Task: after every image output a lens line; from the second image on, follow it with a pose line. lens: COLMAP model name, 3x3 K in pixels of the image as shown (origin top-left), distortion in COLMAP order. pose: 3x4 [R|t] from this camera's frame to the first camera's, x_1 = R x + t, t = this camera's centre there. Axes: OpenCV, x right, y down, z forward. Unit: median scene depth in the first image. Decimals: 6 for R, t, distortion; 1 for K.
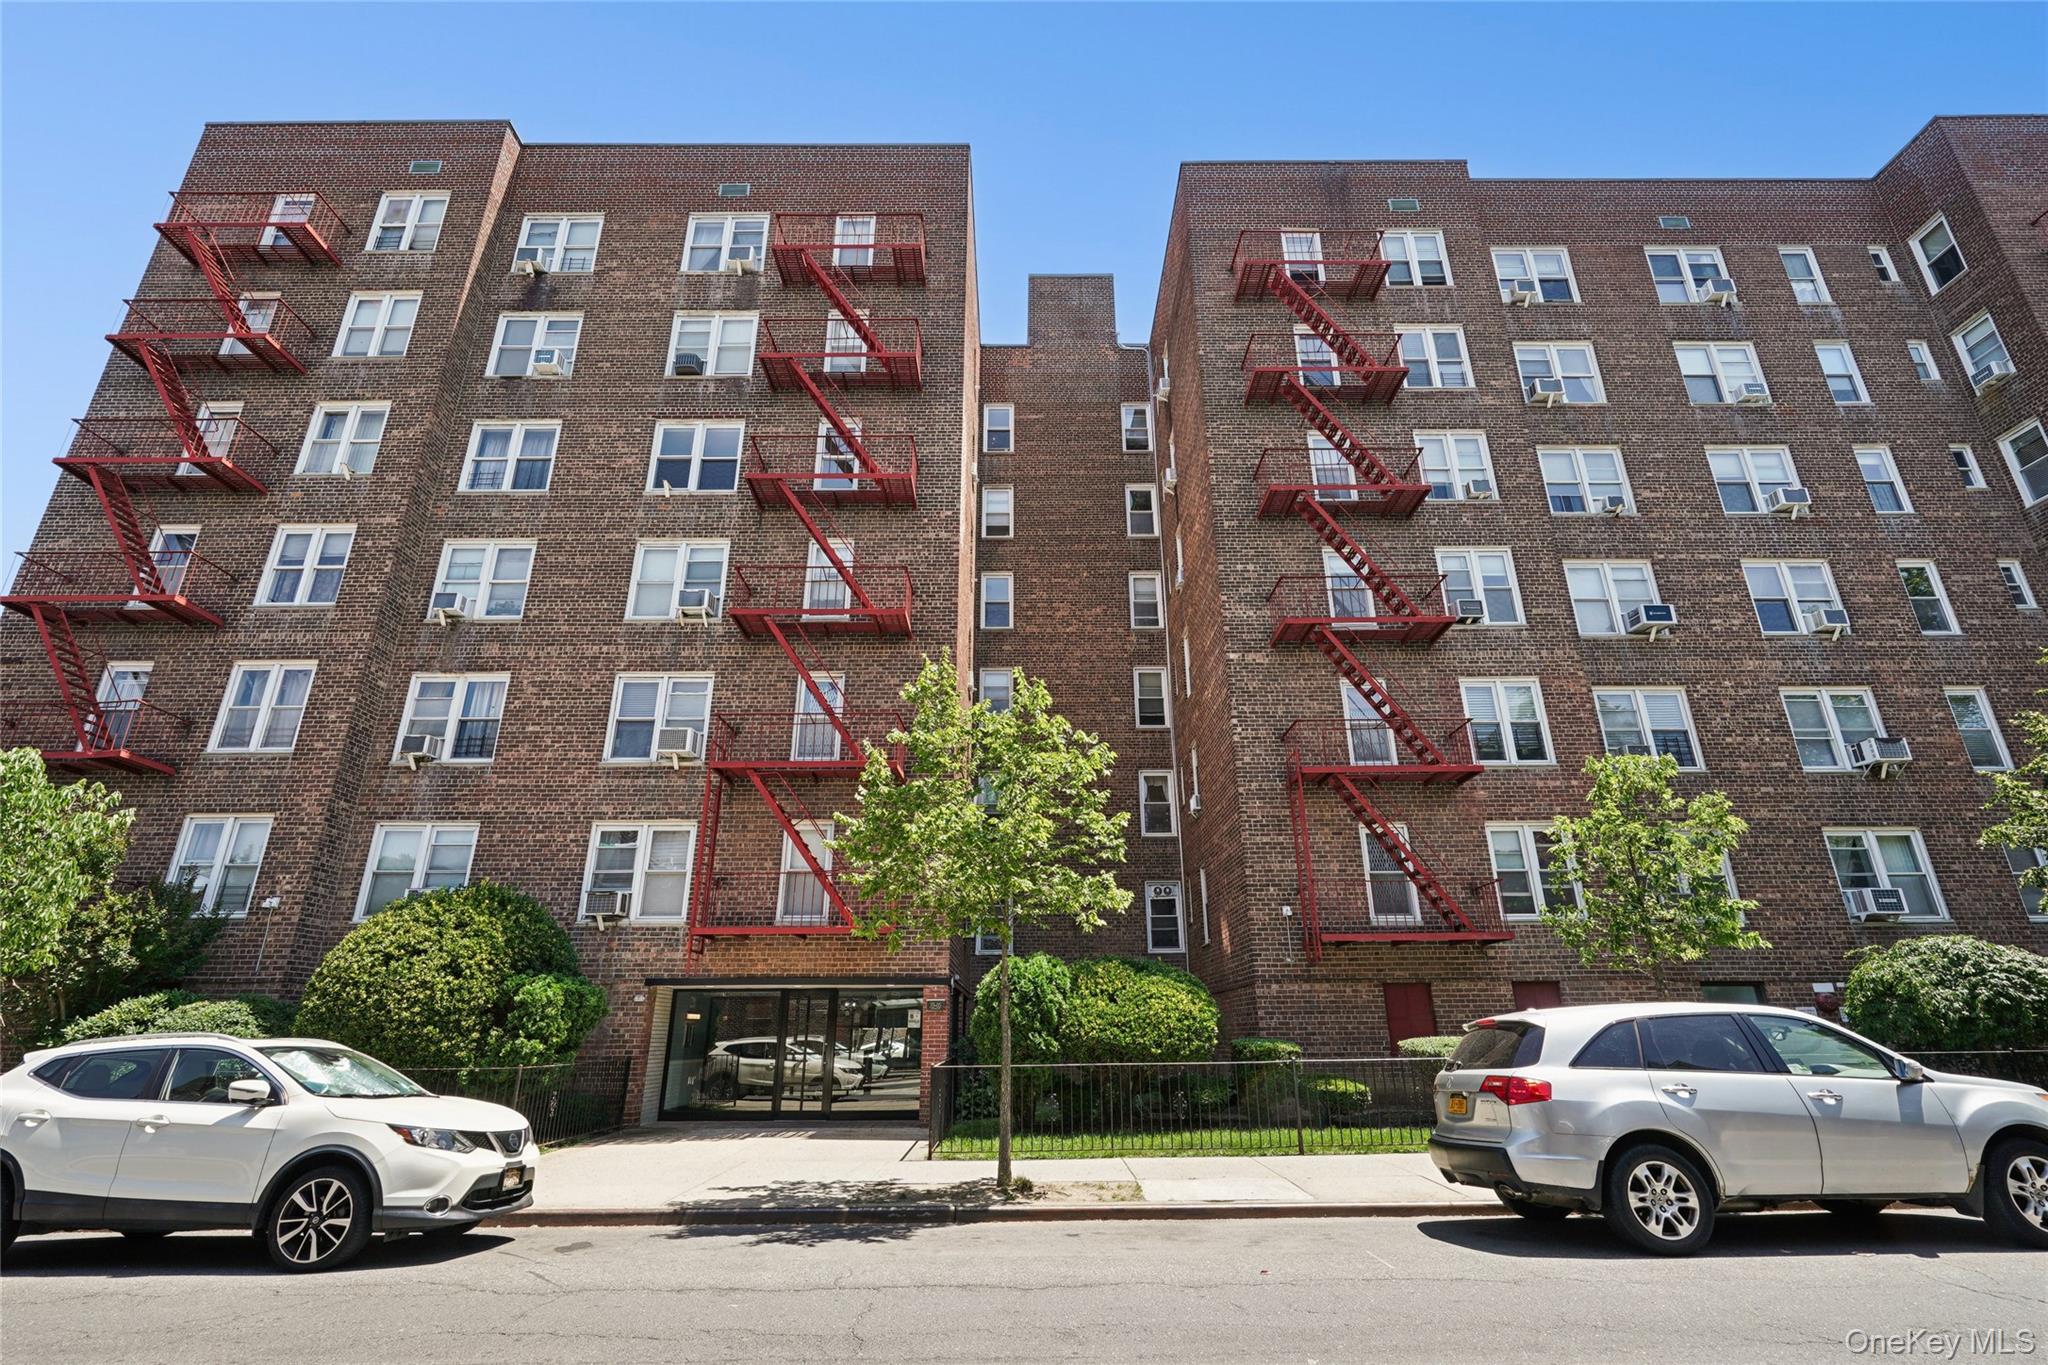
lens RADIAL K [[946.6, 0, 1024.3], [0, 946.6, 681.6], [0, 0, 1]] dist [-0.005987, 0.003239]
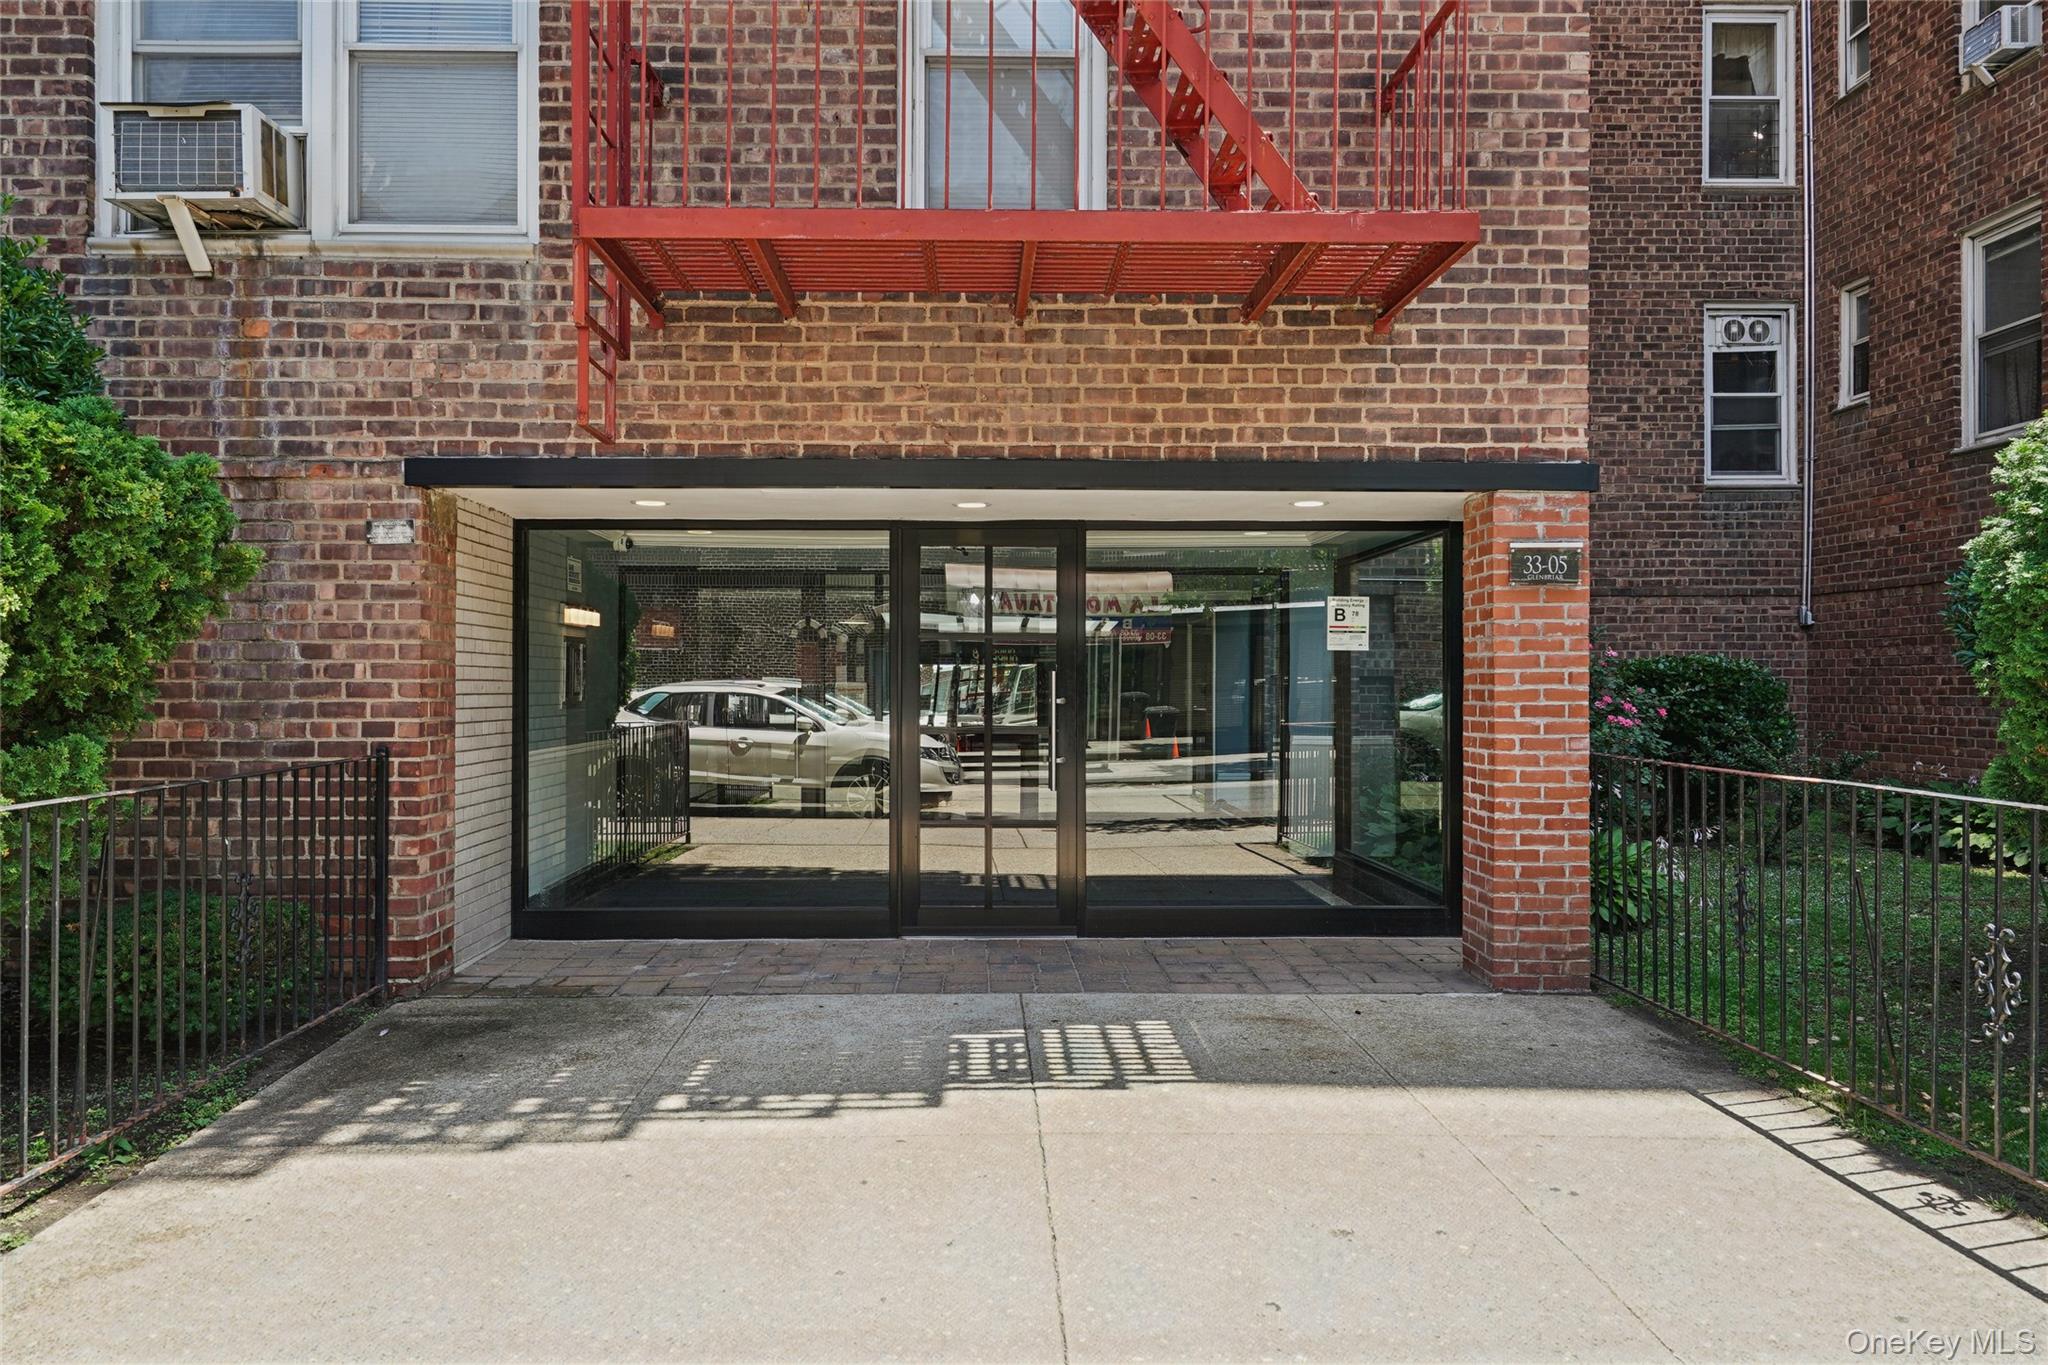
lens RADIAL K [[1432.0, 0, 1021.0], [0, 1432.0, 682.2], [0, 0, 1]] dist [0.005376, 0.001609]
pose [[0.999679, 0.005578, 0.024716, -0.241237], [-0.013871, 0.936791, 0.349614, 0.230307], [-0.021204, -0.349844, 0.936568, 0.606309]]
